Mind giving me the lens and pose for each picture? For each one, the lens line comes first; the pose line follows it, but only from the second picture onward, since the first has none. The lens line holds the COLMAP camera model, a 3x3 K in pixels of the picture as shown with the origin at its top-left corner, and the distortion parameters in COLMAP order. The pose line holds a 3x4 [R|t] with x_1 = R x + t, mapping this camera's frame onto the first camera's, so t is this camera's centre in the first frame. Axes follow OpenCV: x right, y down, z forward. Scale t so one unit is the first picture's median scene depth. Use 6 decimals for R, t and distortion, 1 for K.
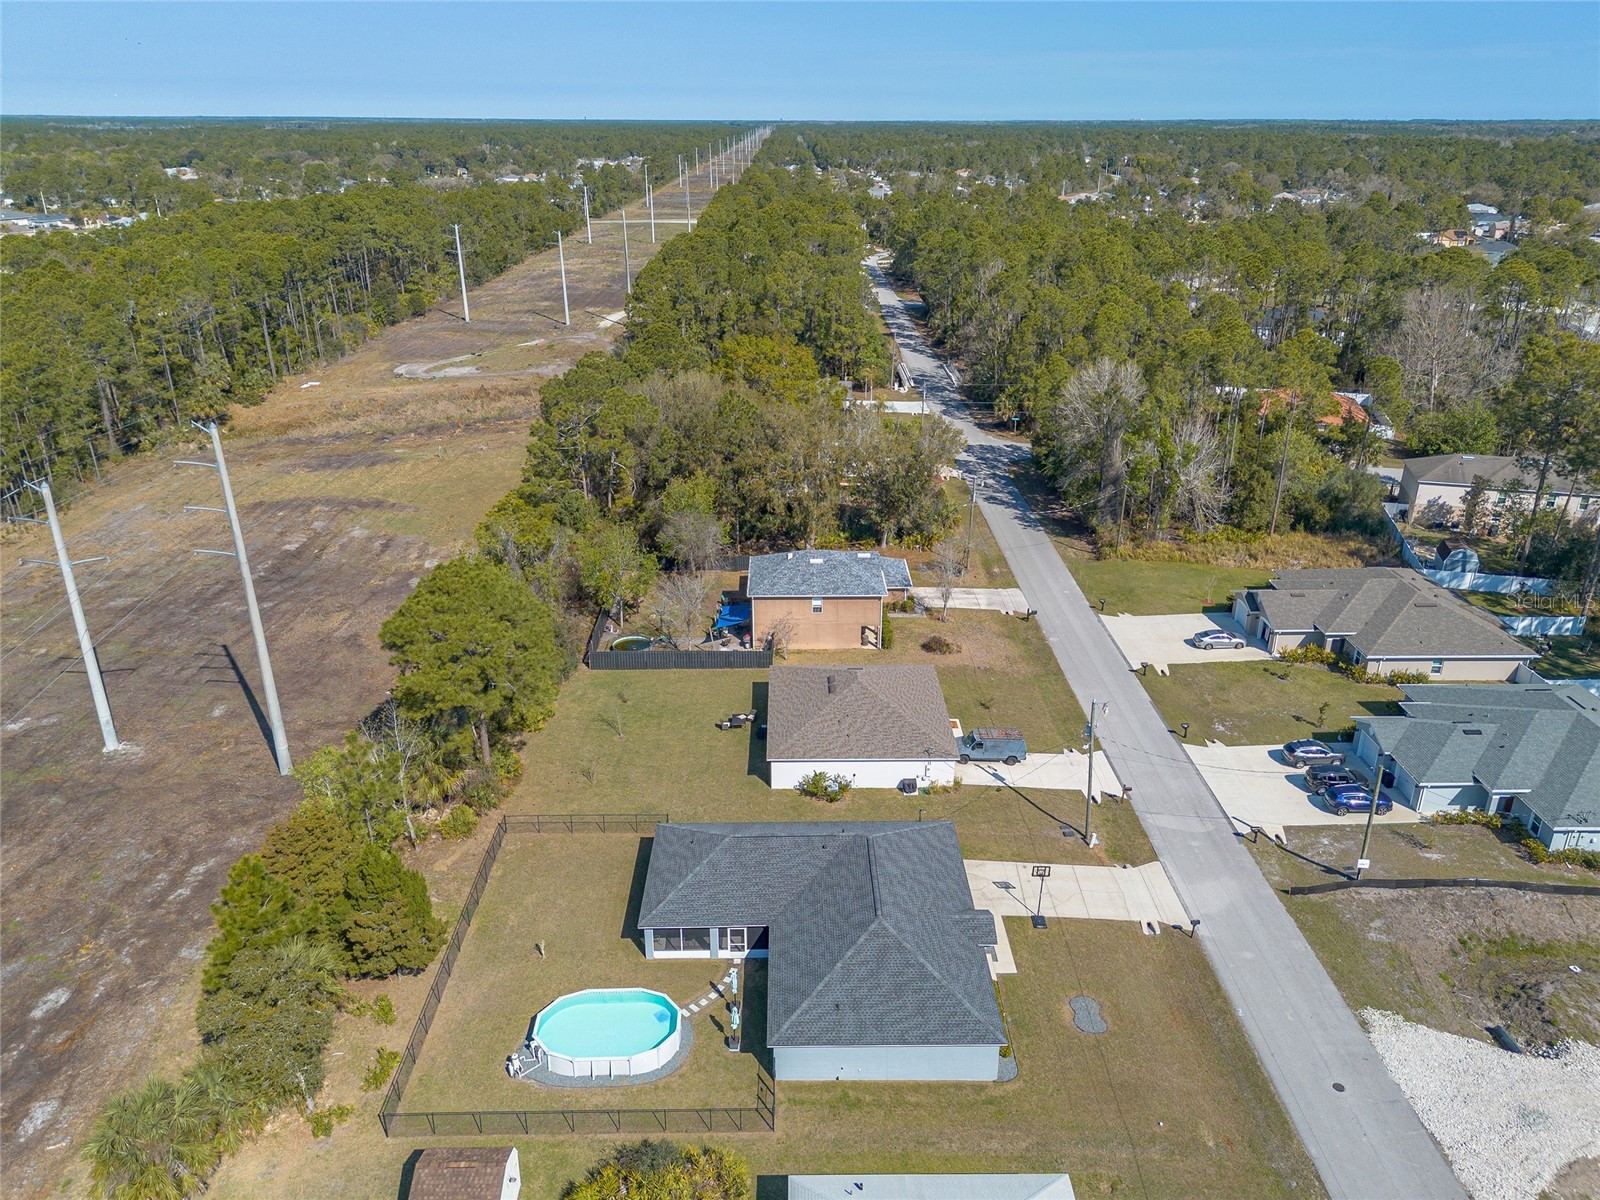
lens RADIAL K [[1139.0, 0, 782.3], [0, 1139.0, 595.8], [0, 0, 1]] dist [0.086512, -0.107166]
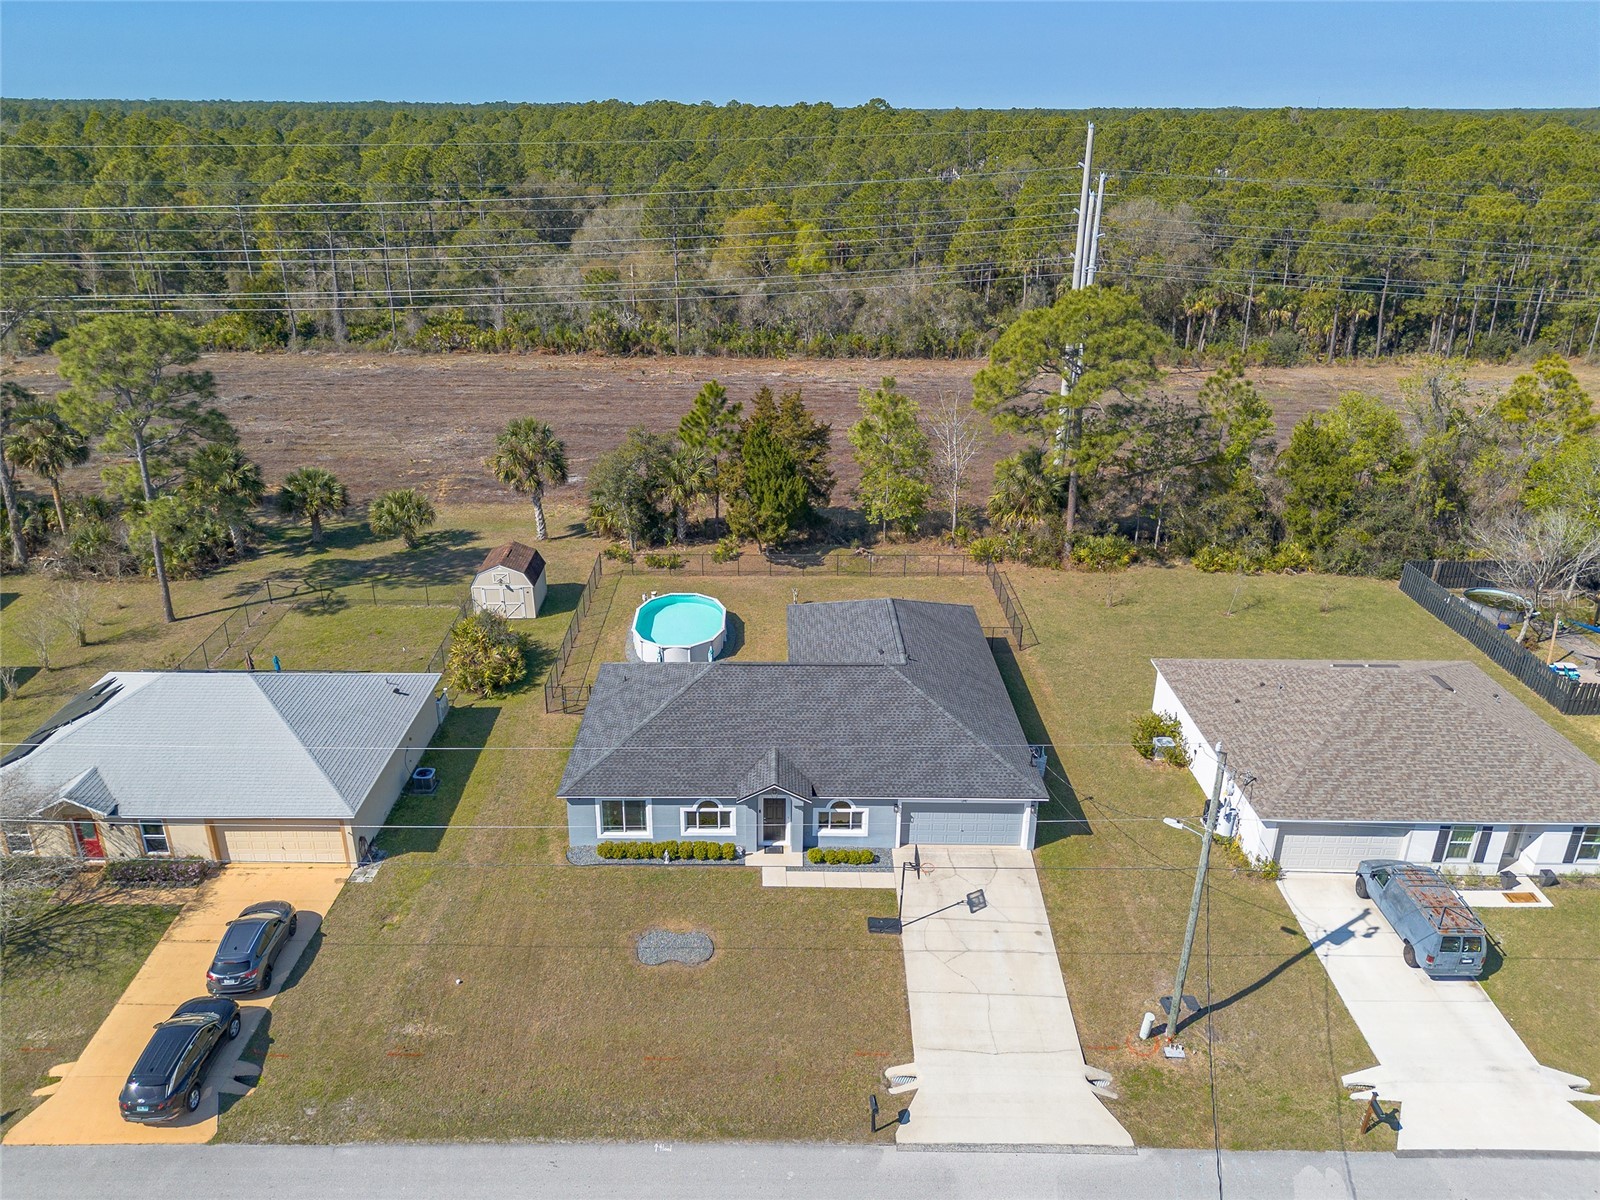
lens RADIAL K [[1139.0, 0, 782.3], [0, 1139.0, 595.8], [0, 0, 1]] dist [0.086512, -0.107166]
pose [[-0.003495, 0.393009, -0.919528, 0.587818], [-0.386806, 0.847426, 0.363662, -0.052452], [0.922154, 0.356950, 0.149056, 0.660229]]
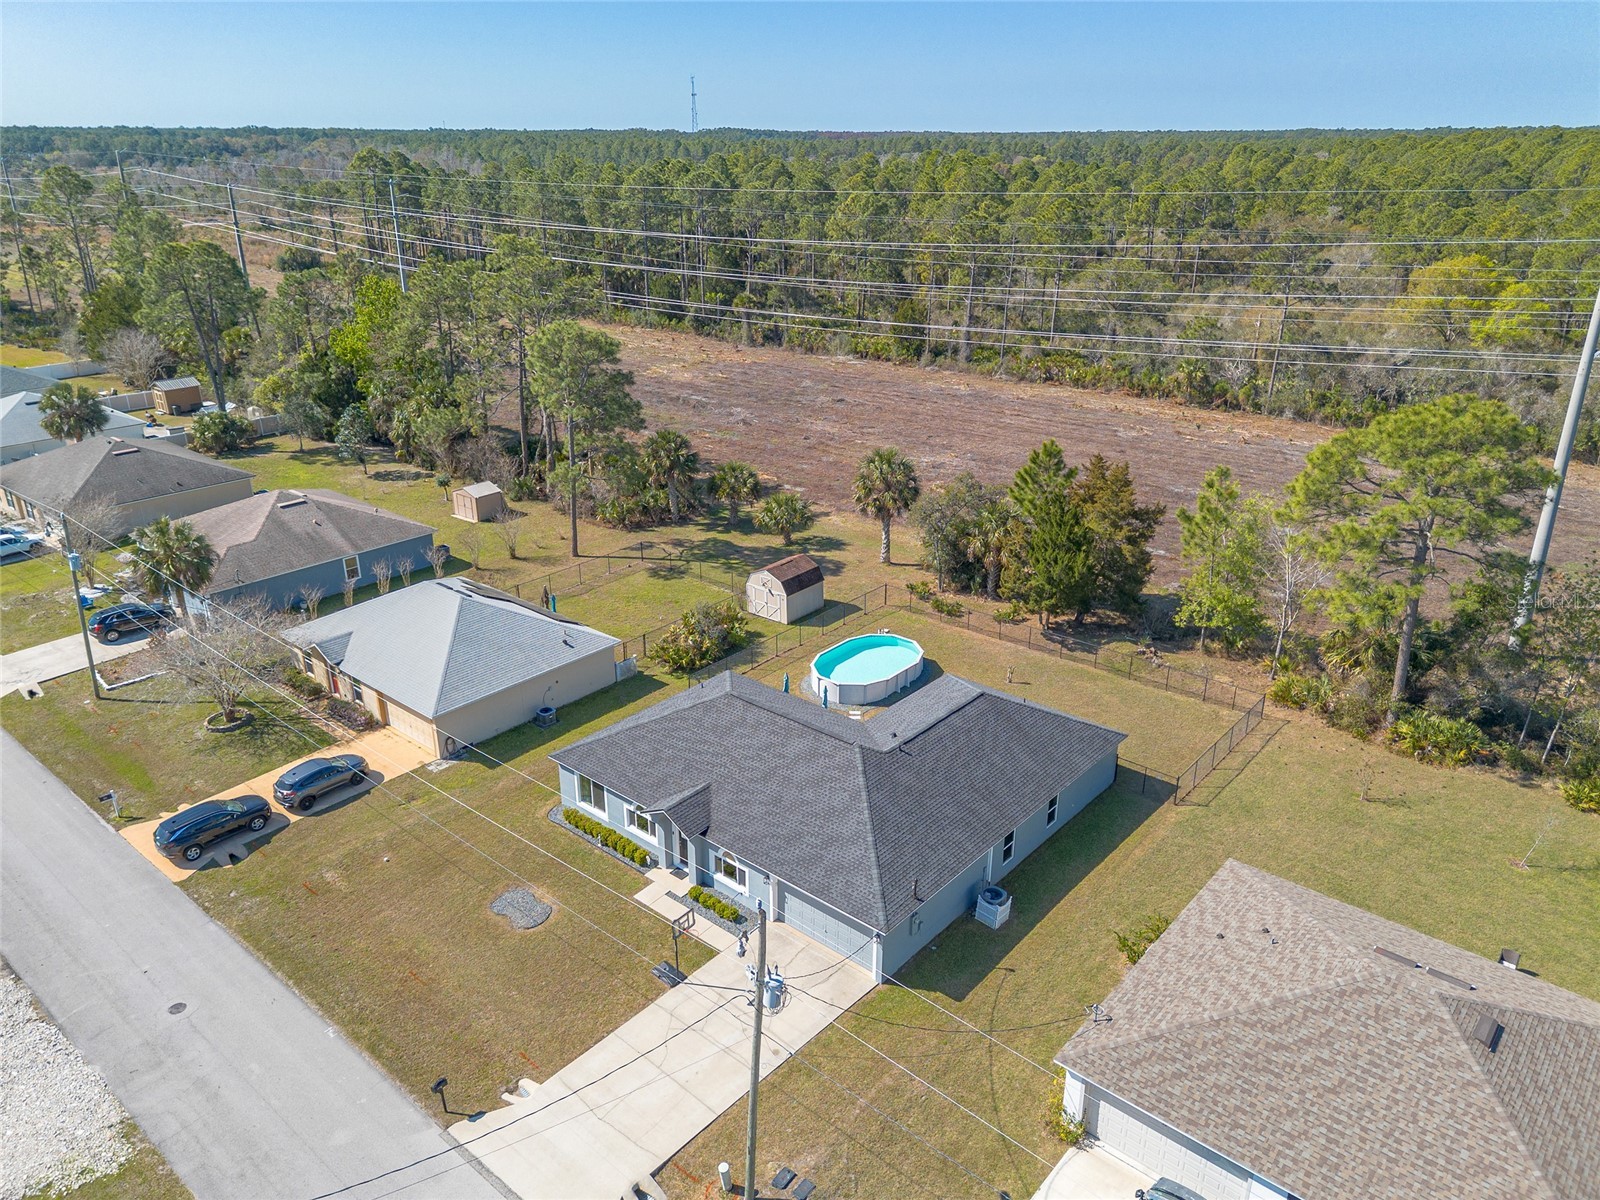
lens RADIAL K [[1122.9, 0, 801.8], [0, 1122.9, 624.0], [0, 0, 1]] dist [0.087595, -0.107922]
pose [[-0.653474, 0.303467, -0.693455, 0.446316], [-0.285956, 0.749262, 0.597358, -0.197493], [0.700857, 0.588655, -0.402845, 0.978371]]
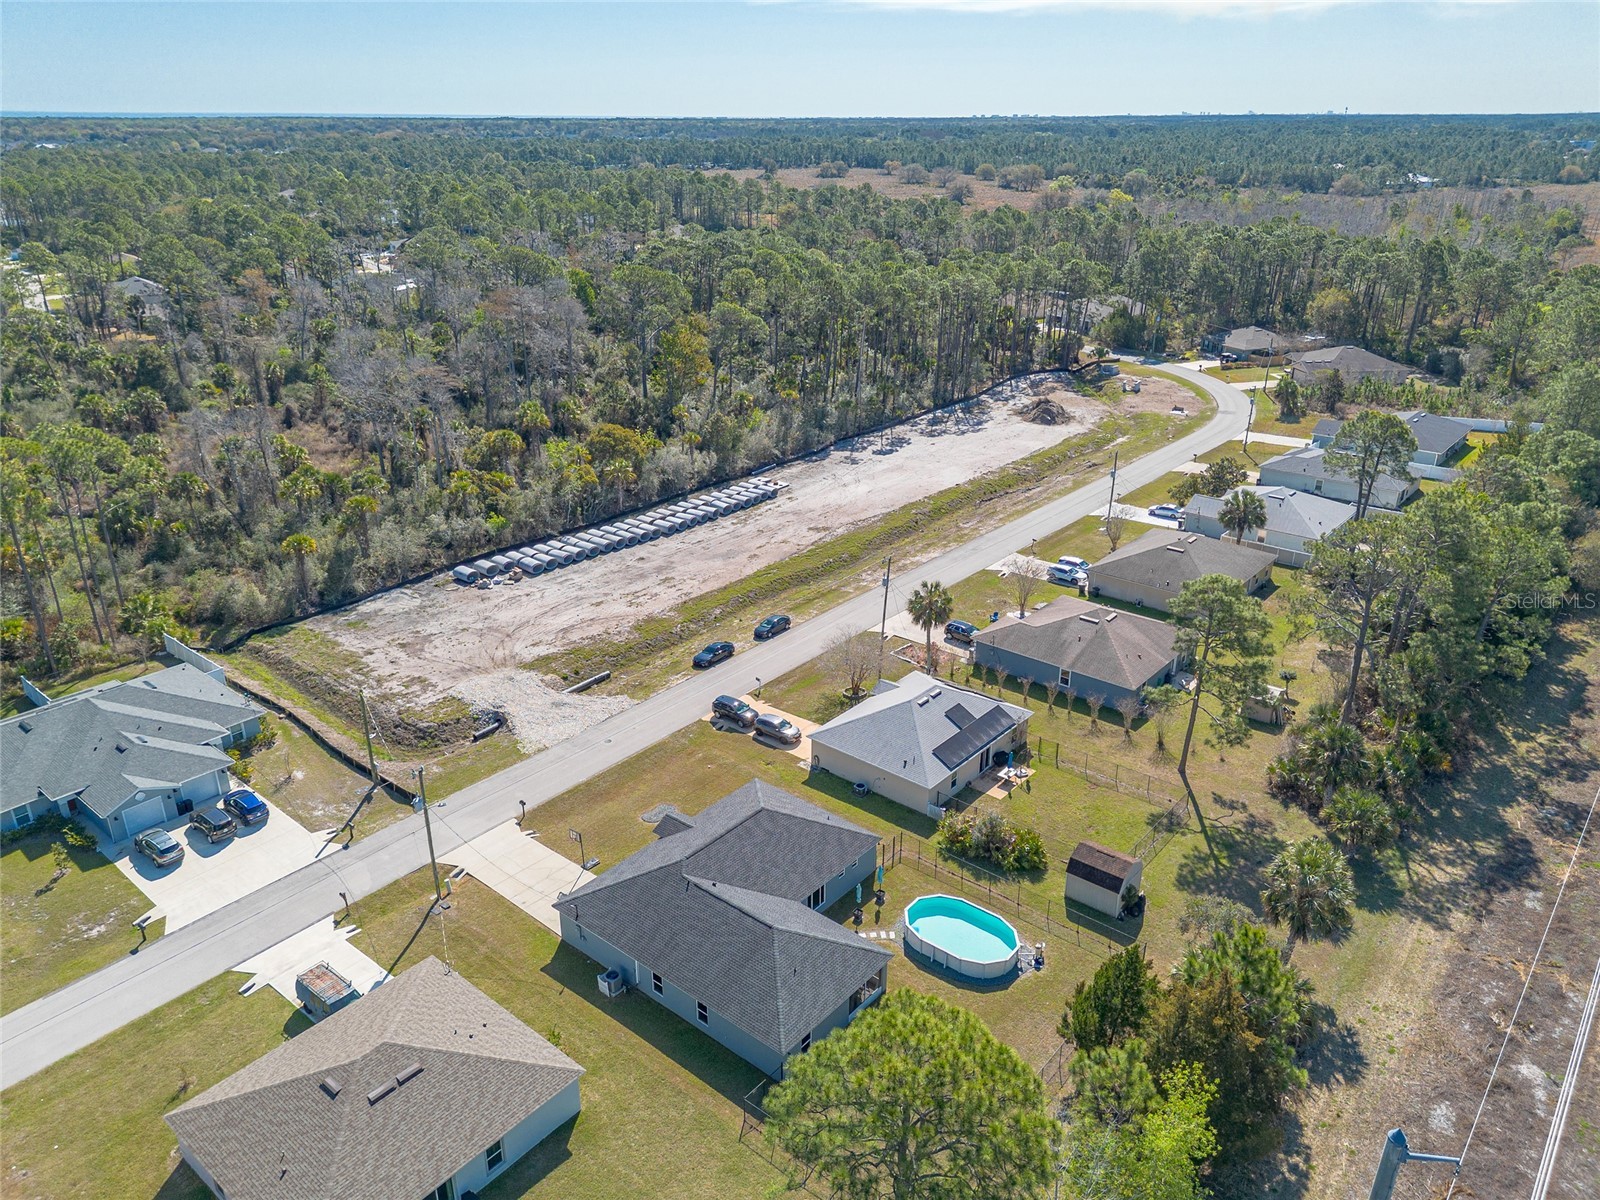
lens RADIAL K [[1122.9, 0, 801.8], [0, 1122.9, 624.0], [0, 0, 1]] dist [0.087595, -0.107922]
pose [[-0.768647, -0.264243, 0.582544, -0.453416], [0.242410, 0.722437, 0.647551, -0.485140], [-0.591962, 0.638952, -0.491244, 1.060647]]
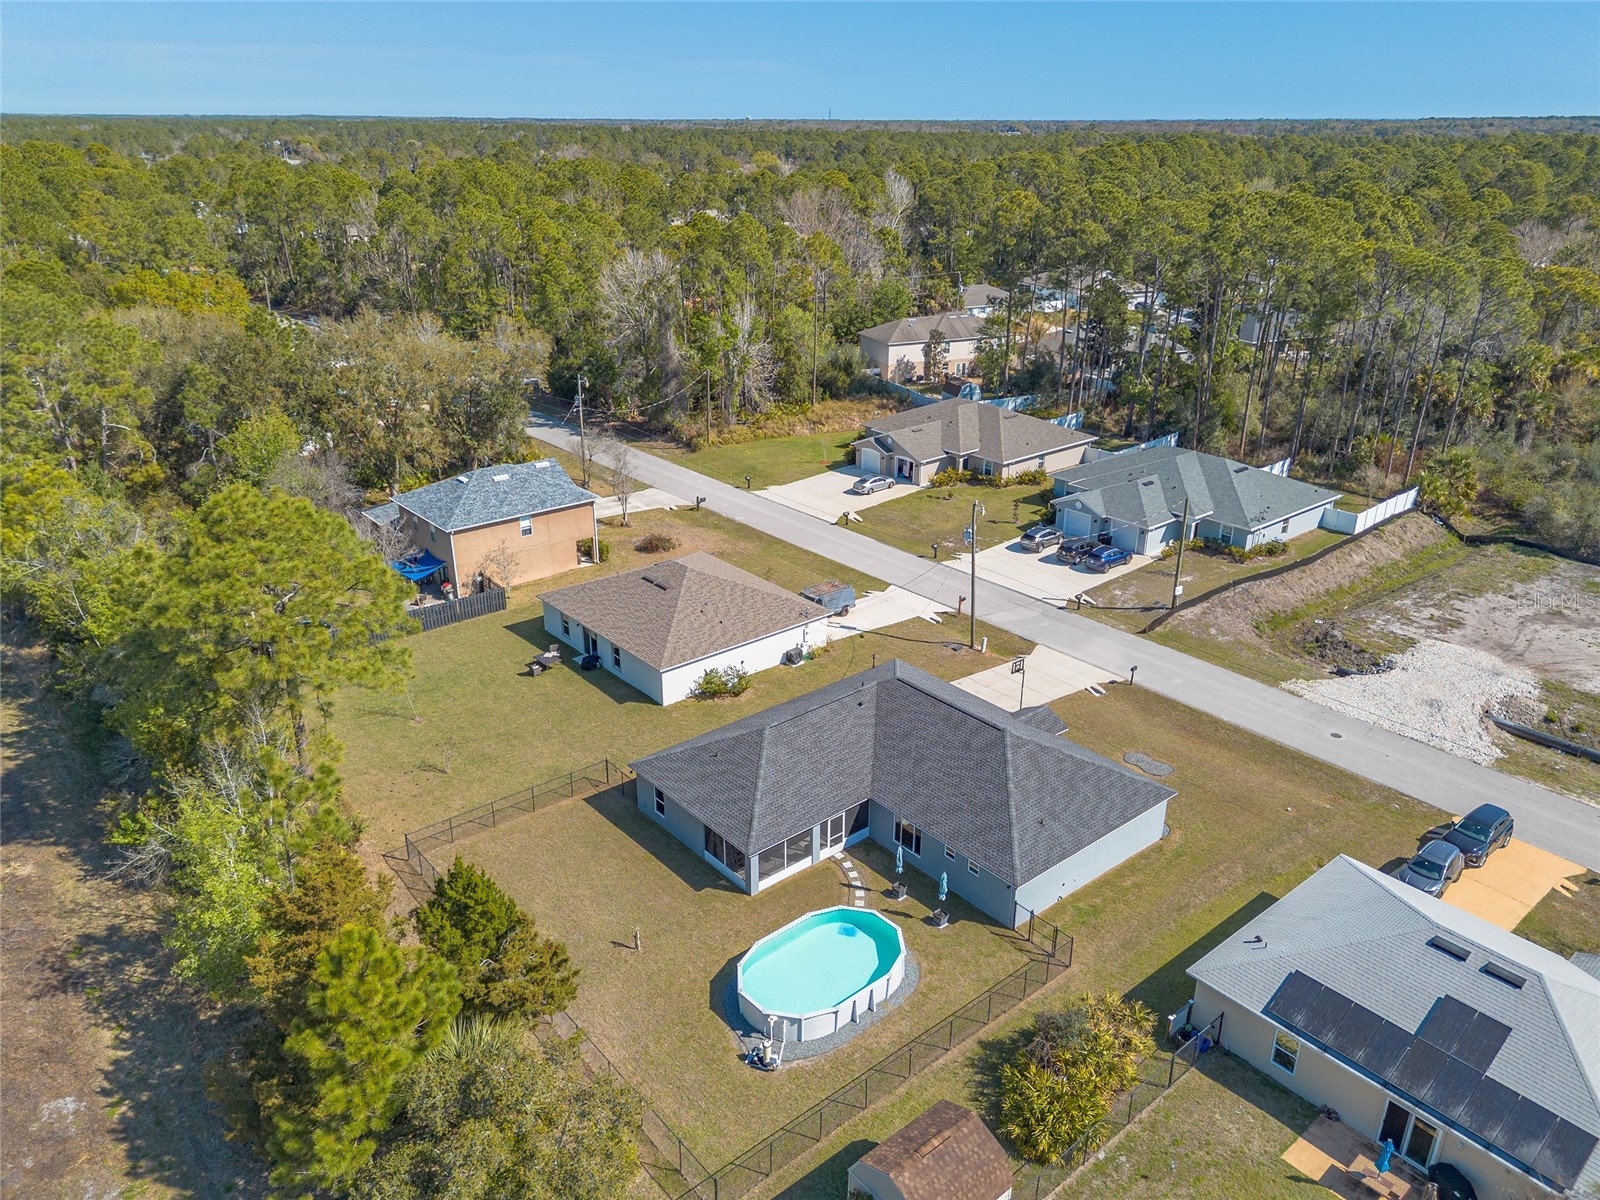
lens RADIAL K [[1137.3, 0, 791.0], [0, 1137.3, 627.0], [0, 0, 1]] dist [0.092418, -0.083449]
pose [[0.772283, -0.254406, 0.582114, -0.403311], [0.239499, 0.965296, 0.104130, 0.047925], [-0.588404, 0.058998, 0.806412, 0.264907]]
